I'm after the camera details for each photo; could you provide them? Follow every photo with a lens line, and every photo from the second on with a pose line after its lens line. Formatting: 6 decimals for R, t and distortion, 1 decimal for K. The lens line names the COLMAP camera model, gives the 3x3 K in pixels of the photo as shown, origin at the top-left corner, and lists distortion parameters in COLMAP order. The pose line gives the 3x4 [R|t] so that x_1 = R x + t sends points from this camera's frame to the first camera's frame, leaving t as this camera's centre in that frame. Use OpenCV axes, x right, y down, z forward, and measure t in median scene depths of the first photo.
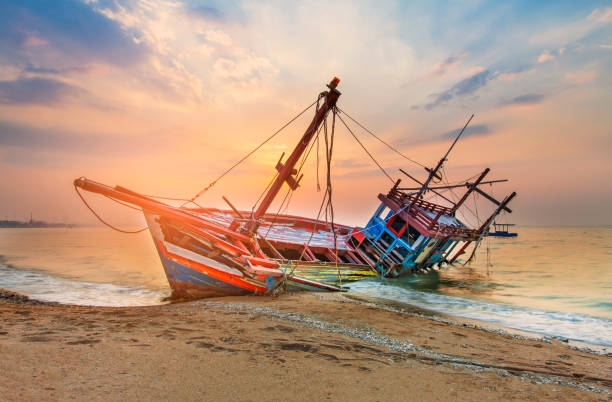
lens RADIAL K [[357.5, 0, 318.7], [0, 357.5, 210.6], [0, 0, 1]] dist [-0.002062, -0.000717]
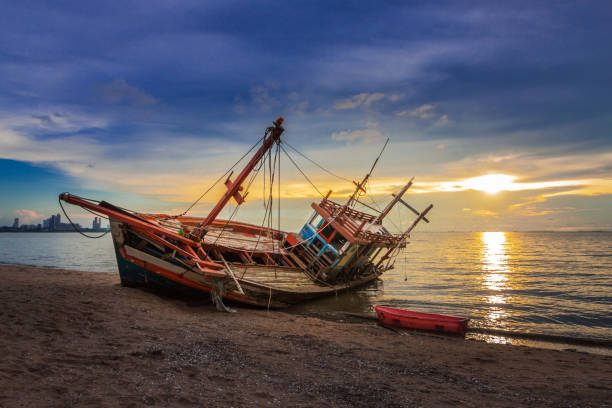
lens RADIAL K [[388.7, 0, 316.4], [0, 388.7, 205.4], [0, 0, 1]] dist [-0.000943, -0.000359]
pose [[0.984078, 0.044943, 0.171961, -0.027074], [-0.044373, 0.998989, -0.007161, -0.035355], [-0.172109, -0.000583, 0.985078, -0.197725]]
